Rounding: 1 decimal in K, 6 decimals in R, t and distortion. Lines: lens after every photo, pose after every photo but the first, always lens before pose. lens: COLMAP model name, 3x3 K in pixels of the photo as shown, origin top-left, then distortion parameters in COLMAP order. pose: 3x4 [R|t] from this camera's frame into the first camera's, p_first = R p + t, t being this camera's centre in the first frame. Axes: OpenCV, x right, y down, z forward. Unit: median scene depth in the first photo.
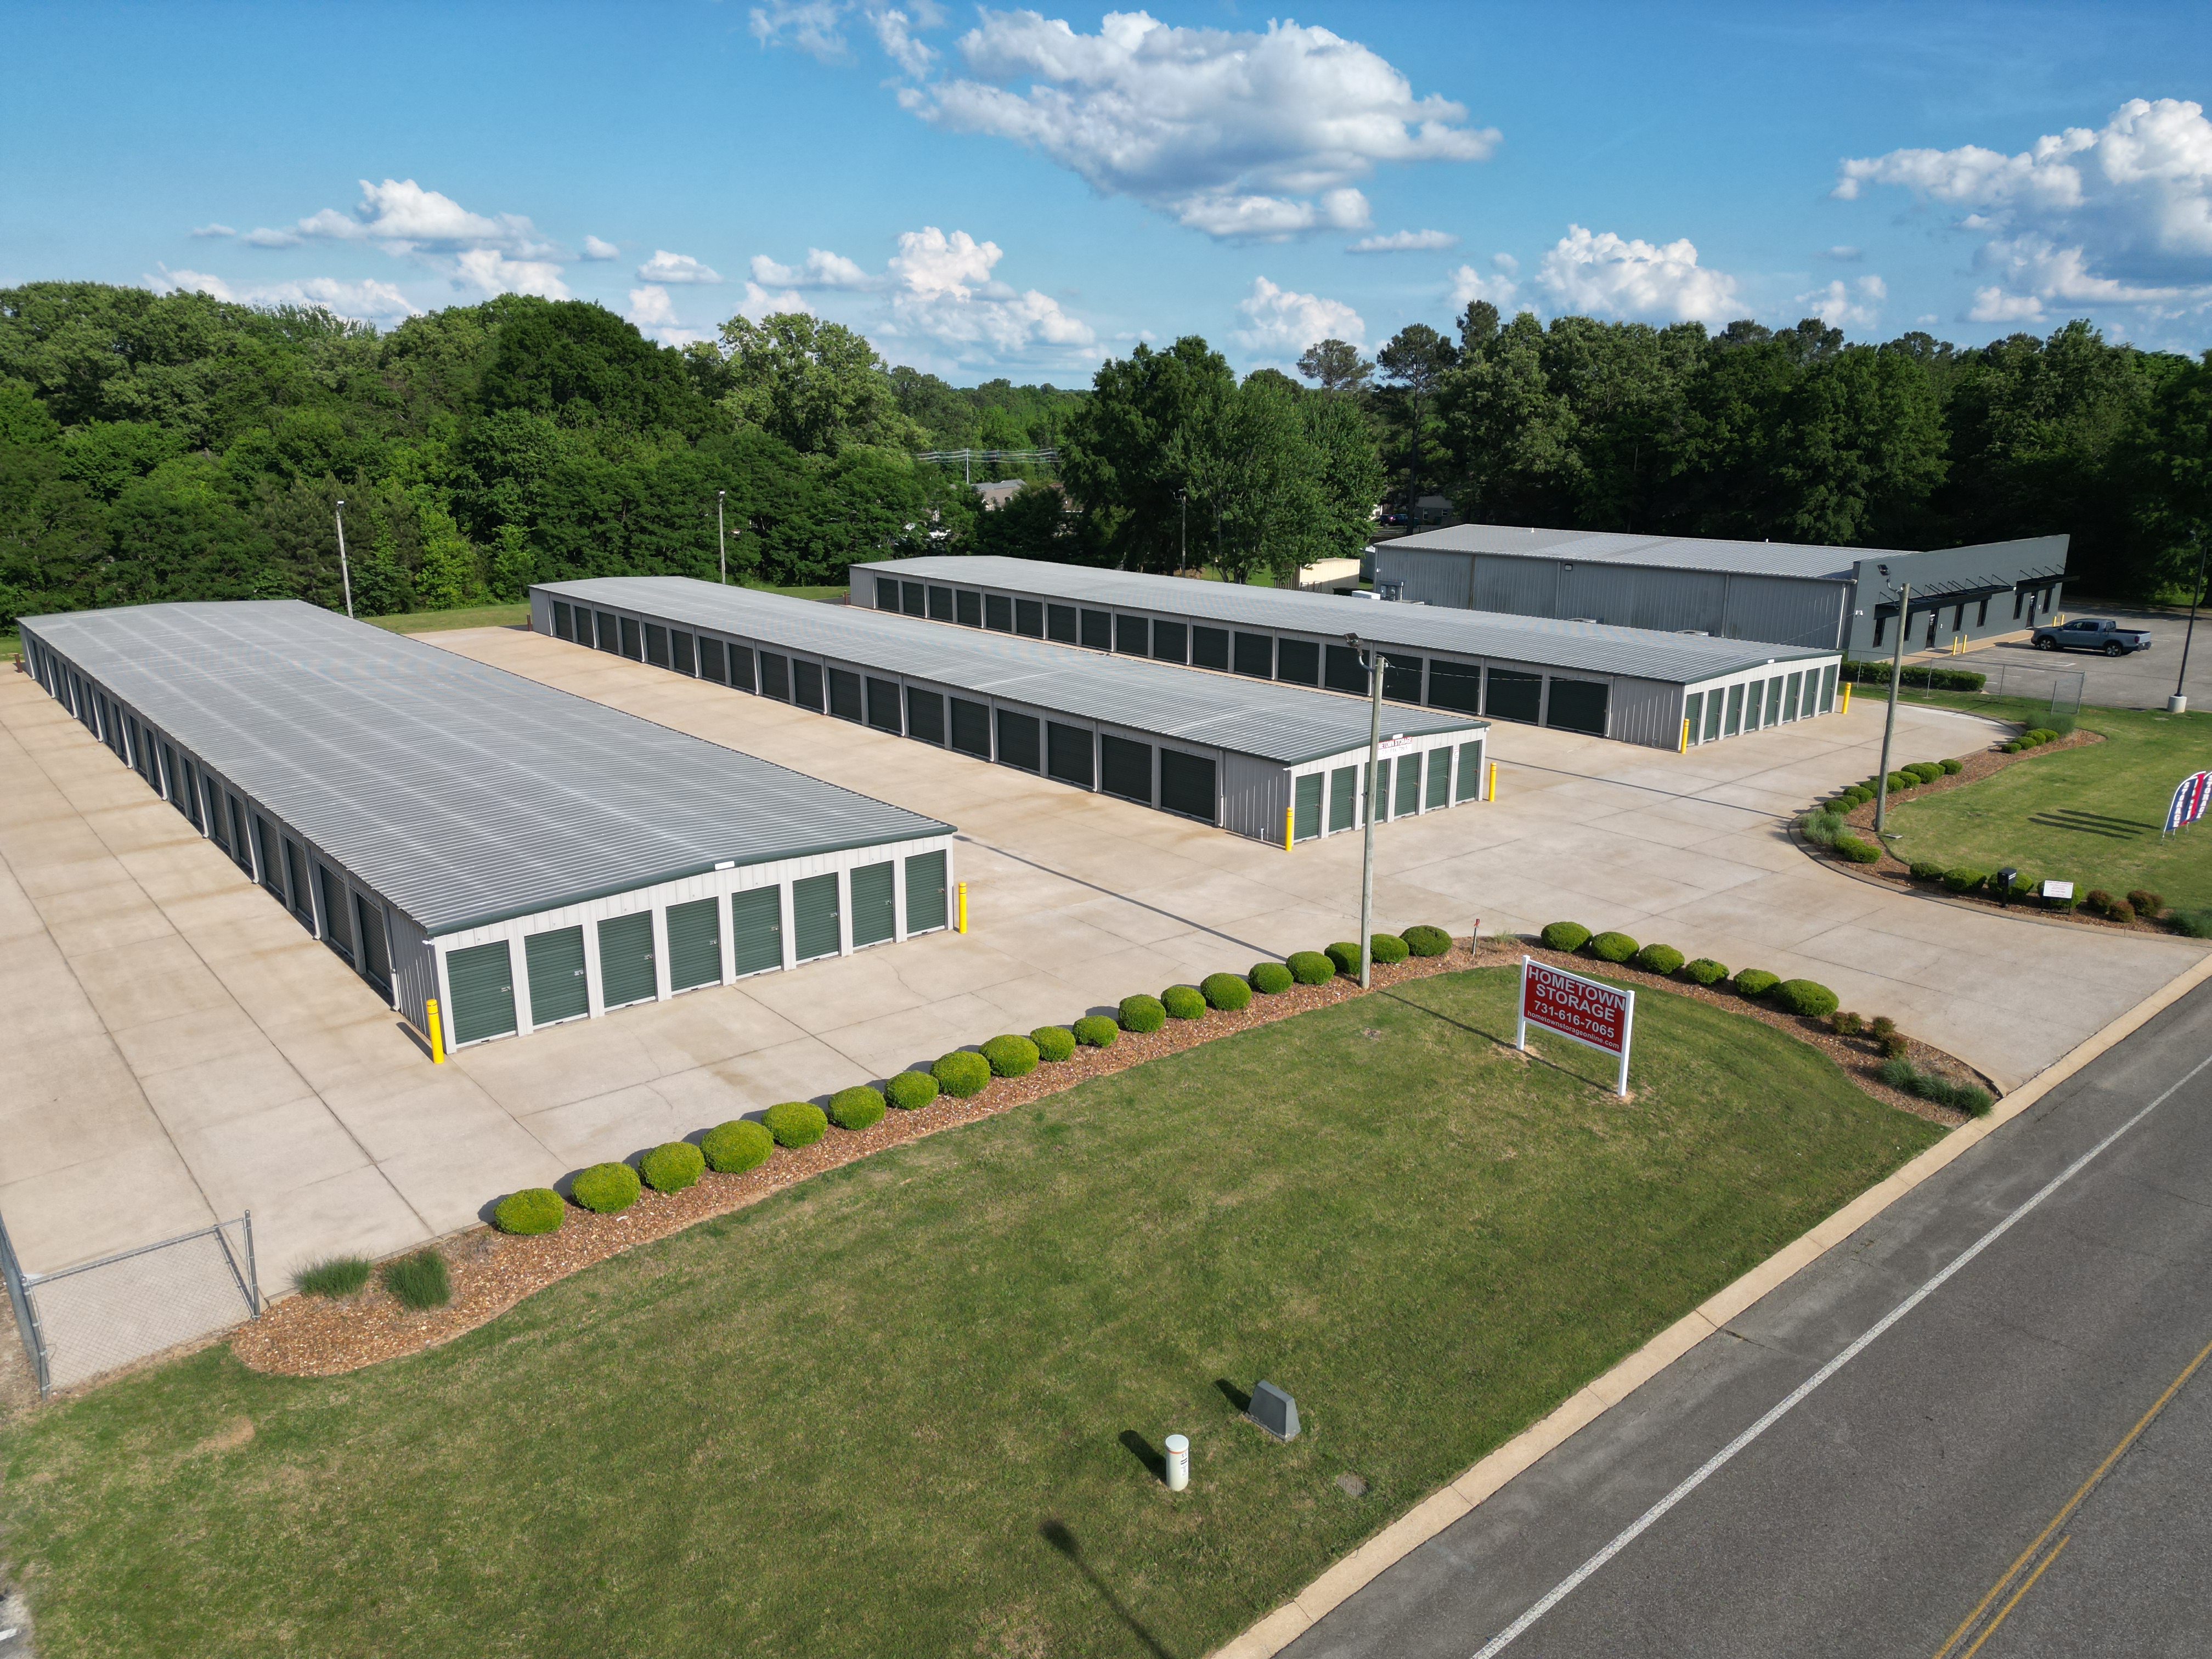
lens RADIAL K [[1568.4, 0, 1106.7], [0, 1568.4, 833.2], [0, 0, 1]] dist [0.049039, -0.031202]
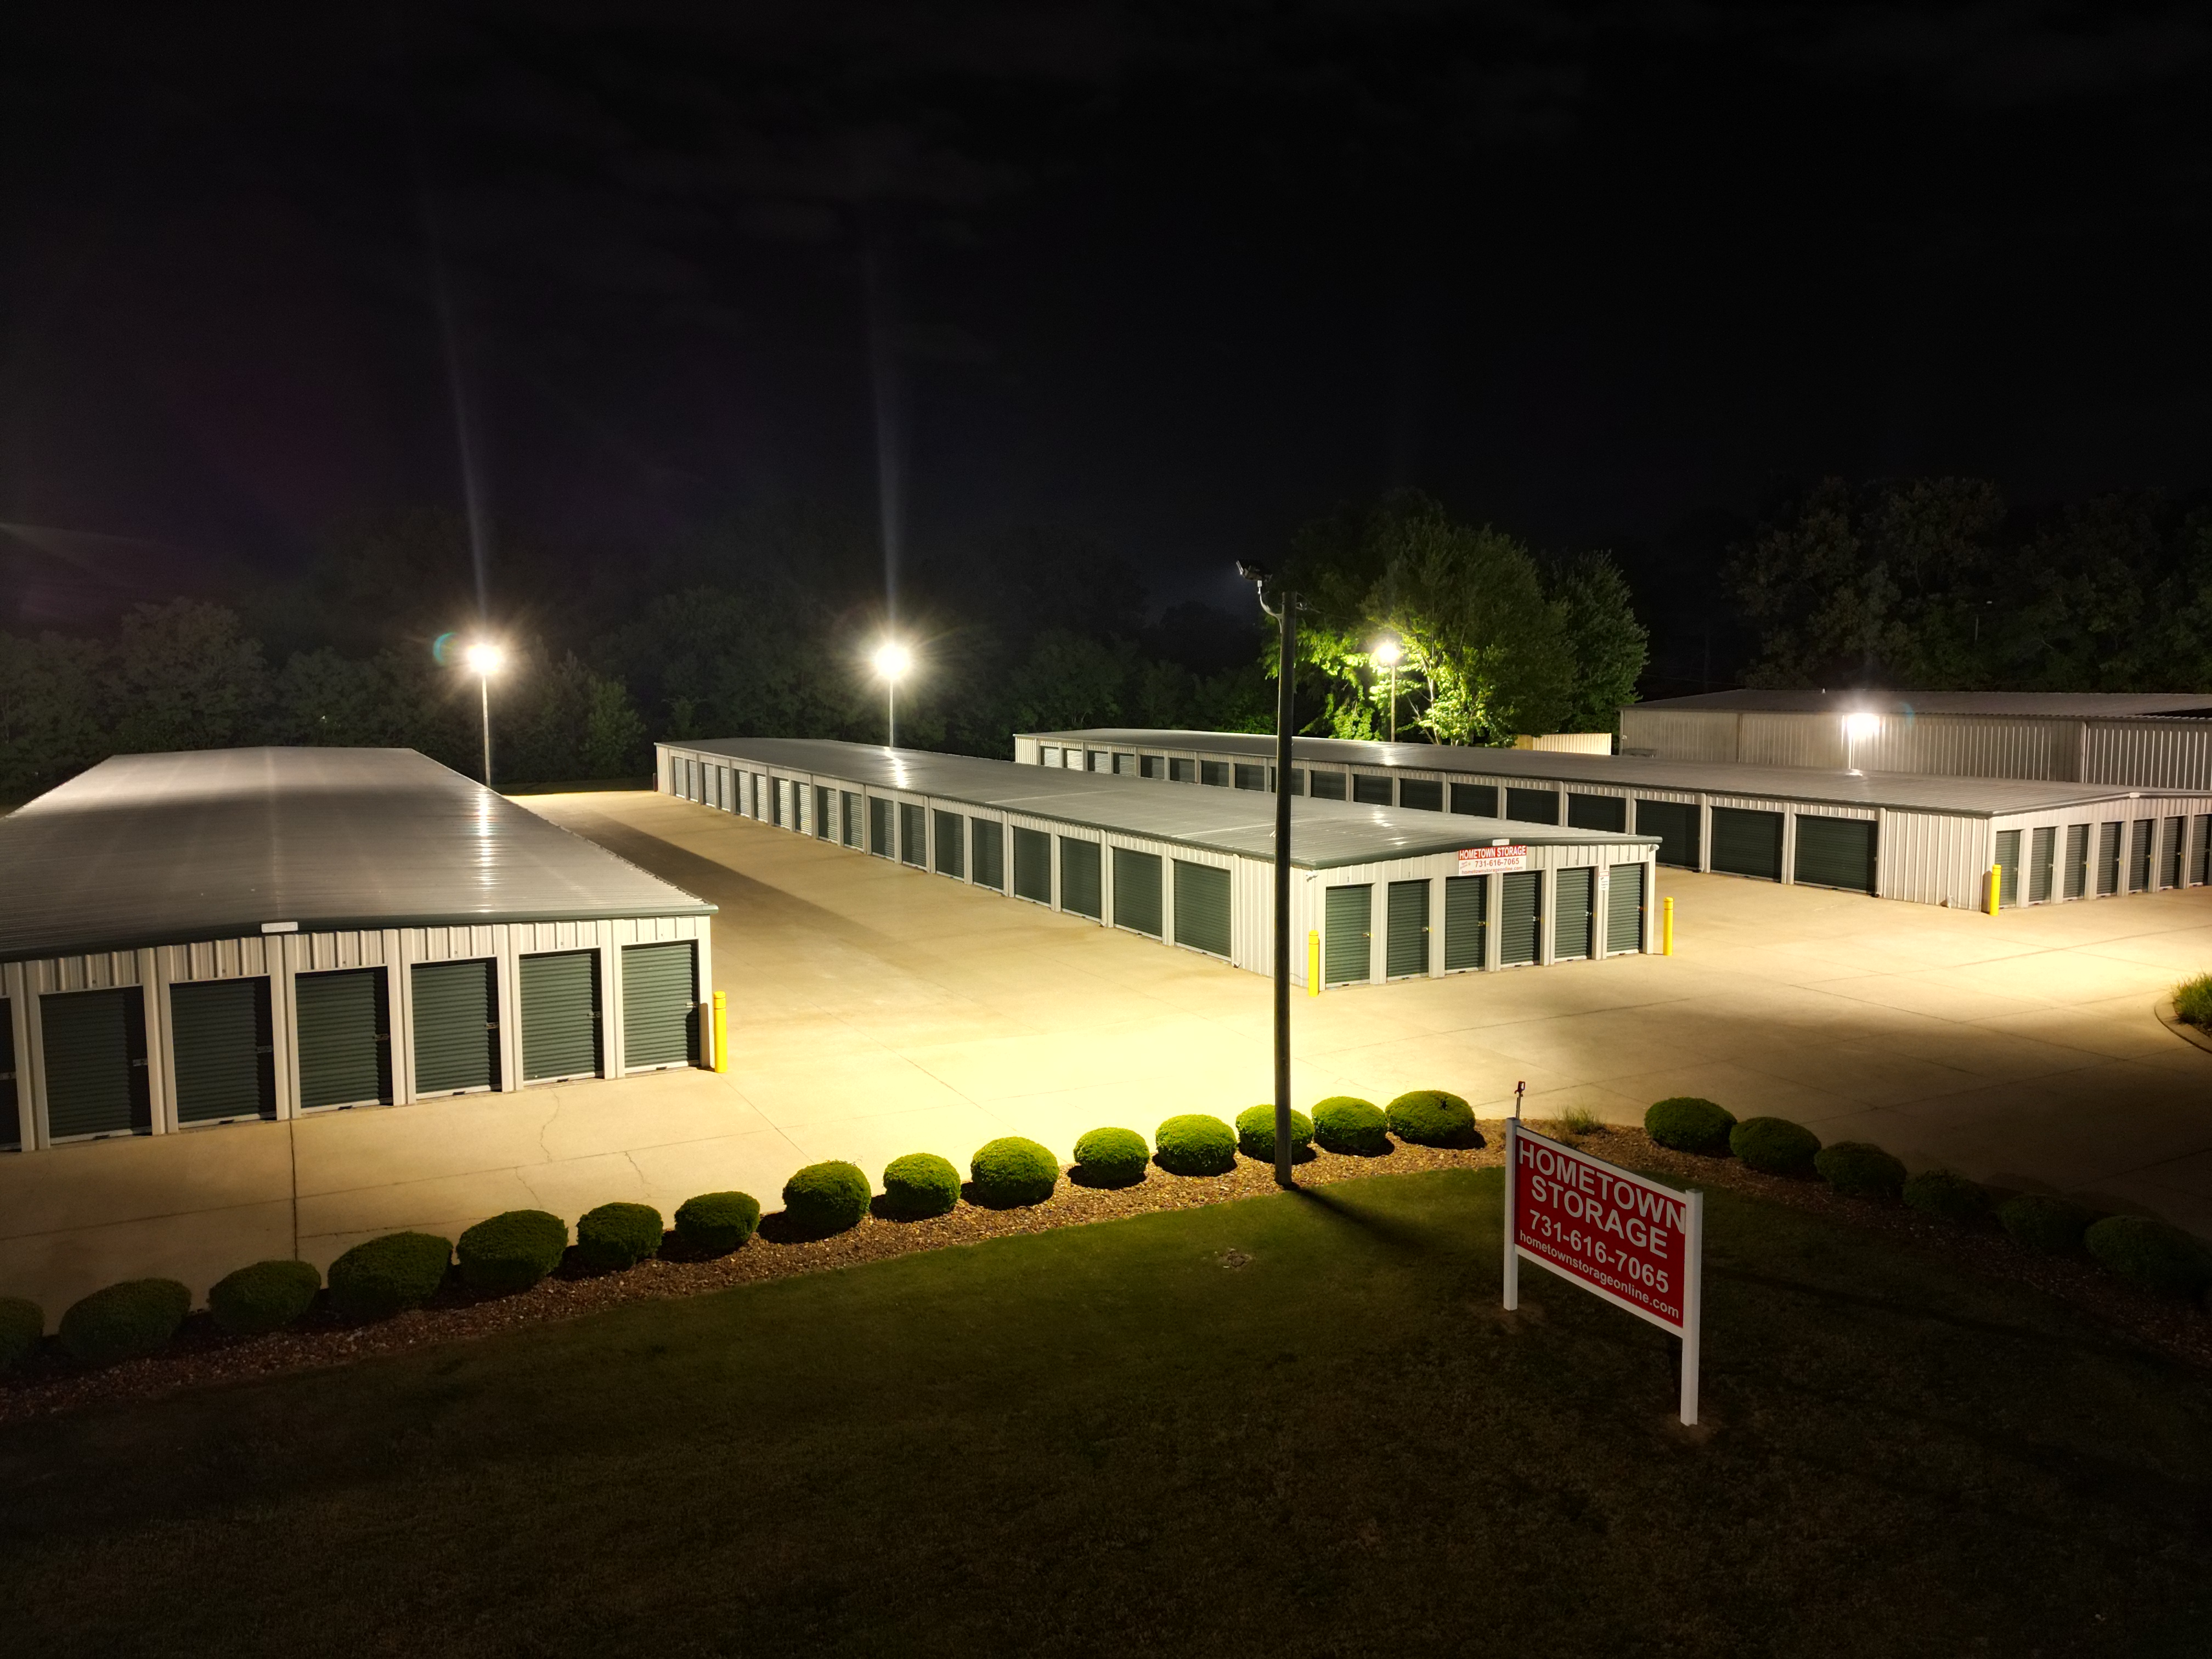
lens RADIAL K [[1568.4, 0, 1109.9], [0, 1568.4, 820.5], [0, 0, 1]] dist [0.049039, -0.031202]
pose [[0.978549, 0.013893, -0.205546, 0.226063], [-0.048144, 0.985518, -0.162591, 0.067280], [0.200311, 0.168999, 0.965047, 0.433760]]
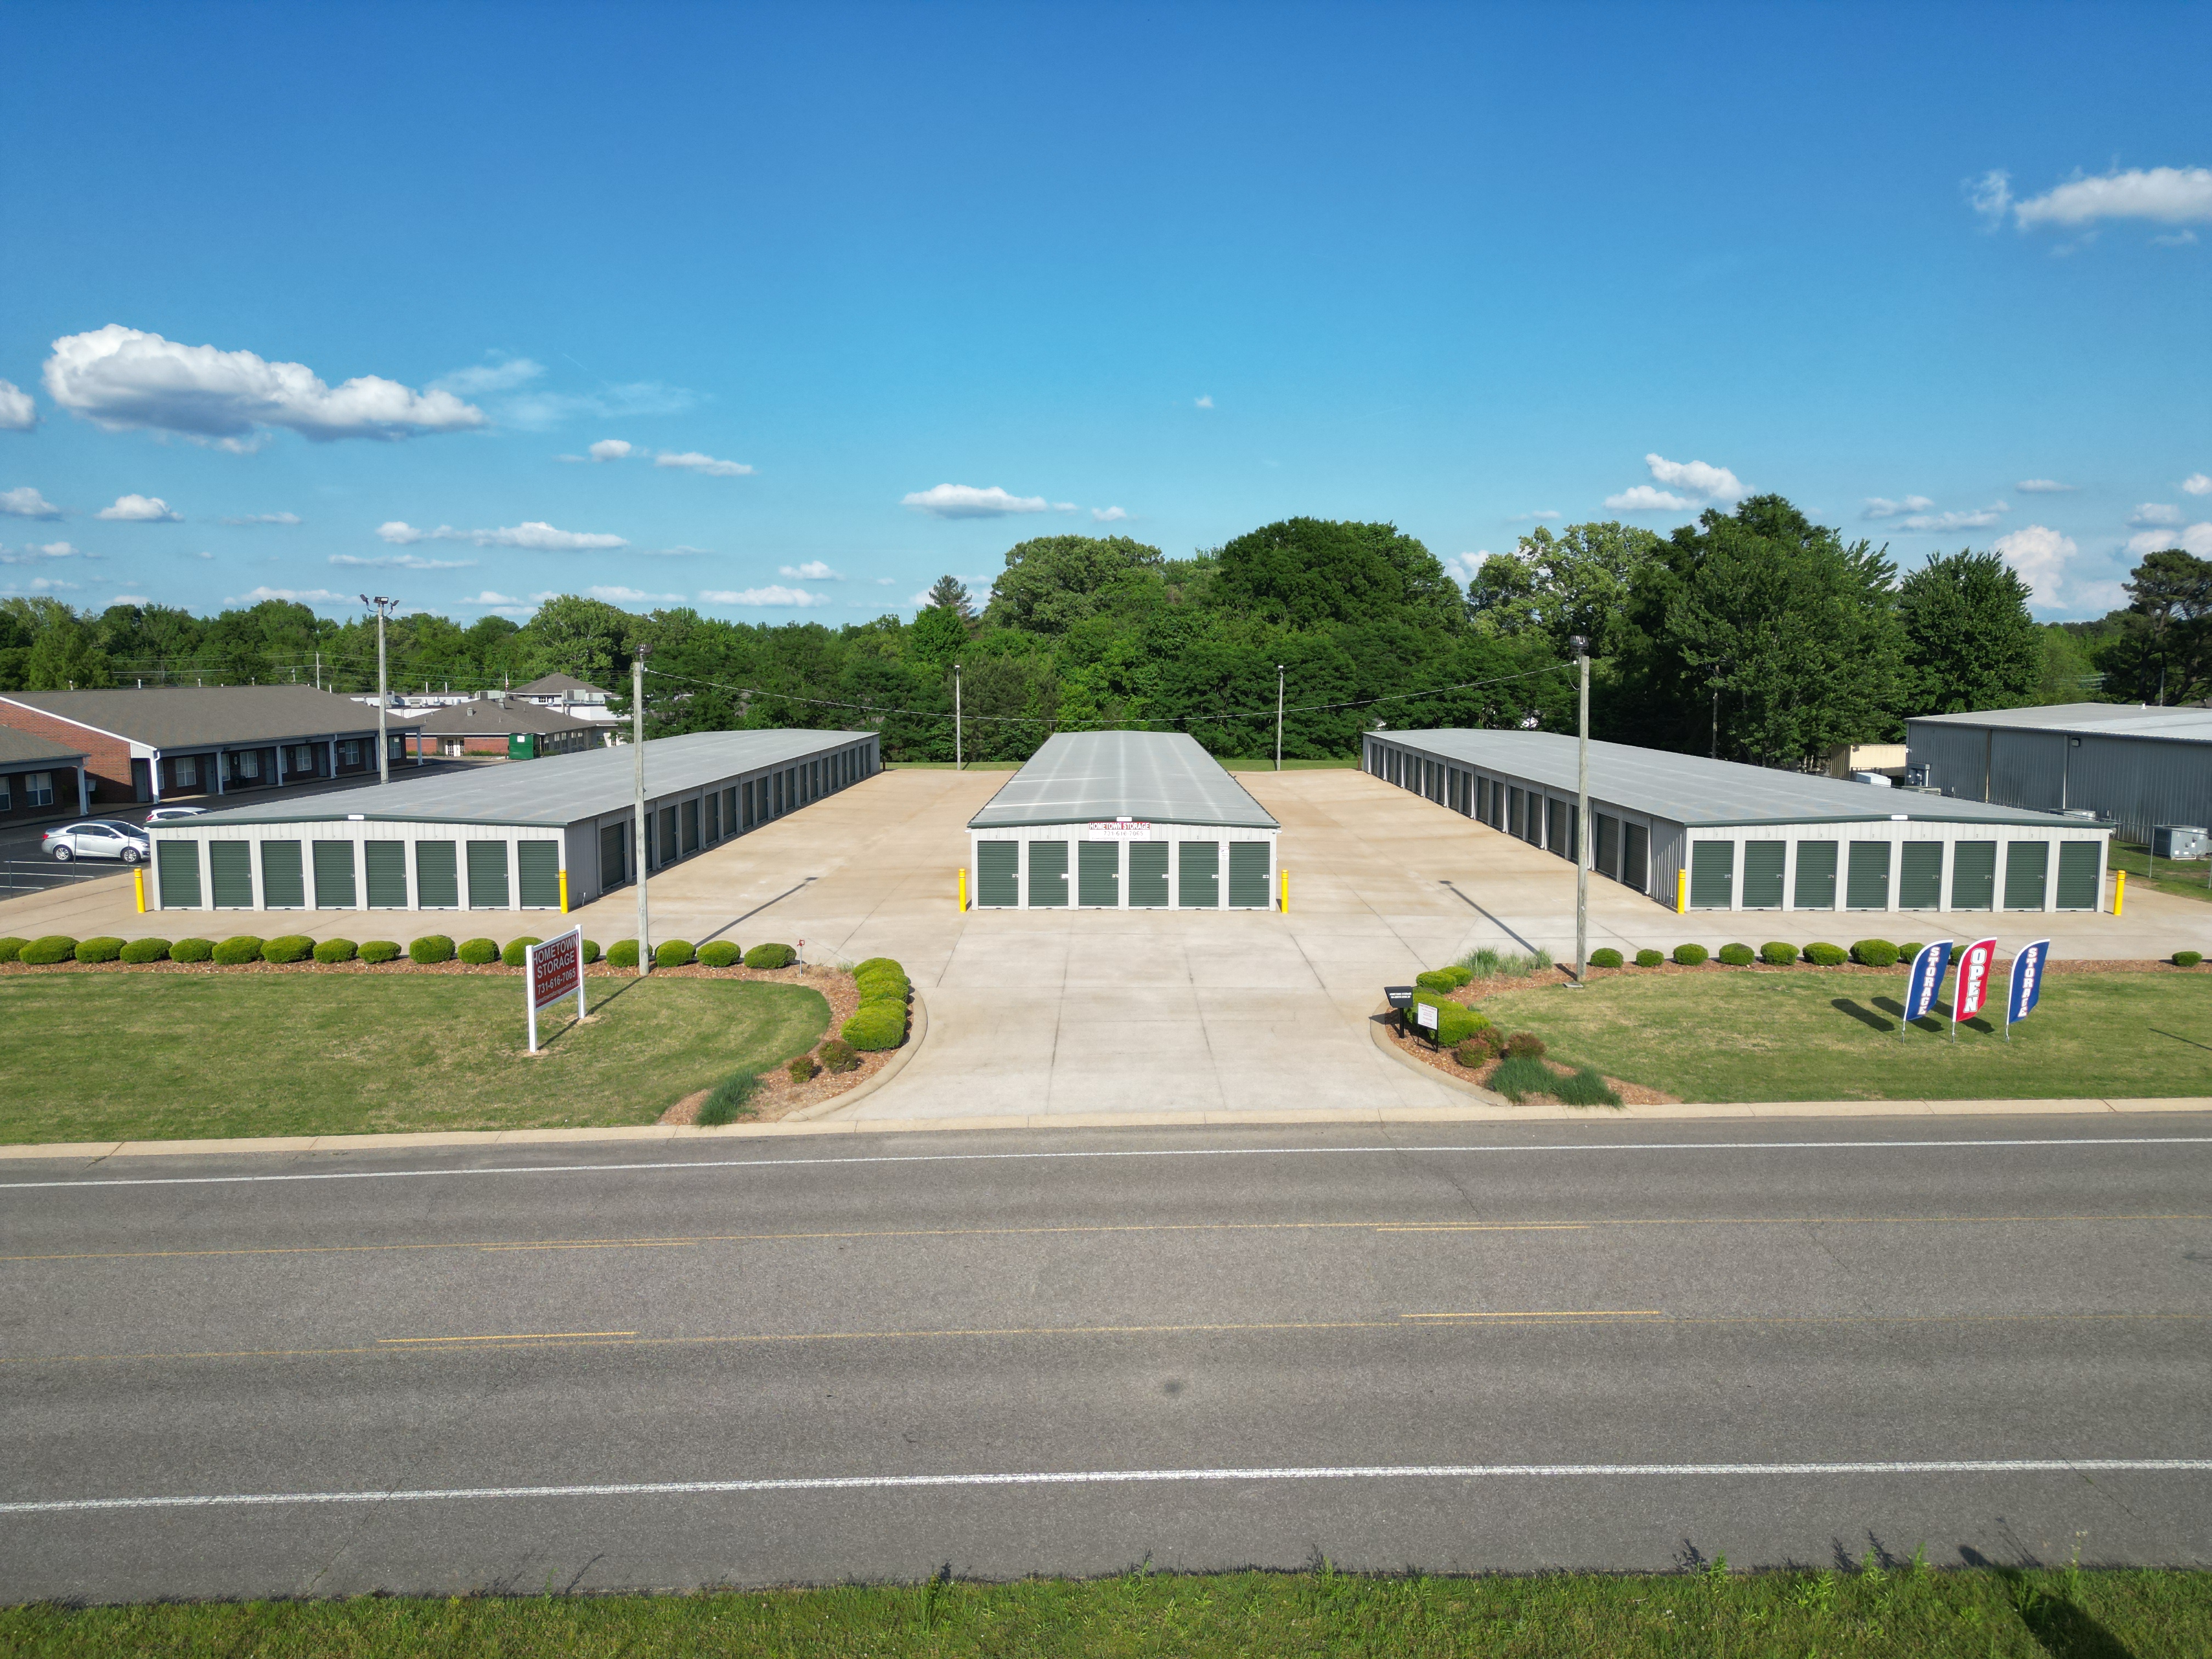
lens RADIAL K [[1568.4, 0, 1118.5], [0, 1568.4, 831.8], [0, 0, 1]] dist [0.049039, -0.031202]
pose [[0.764308, 0.067384, -0.641321, 1.130463], [-0.166332, 0.981473, -0.095105, 0.052931], [0.623031, 0.179362, 0.761355, 0.379739]]
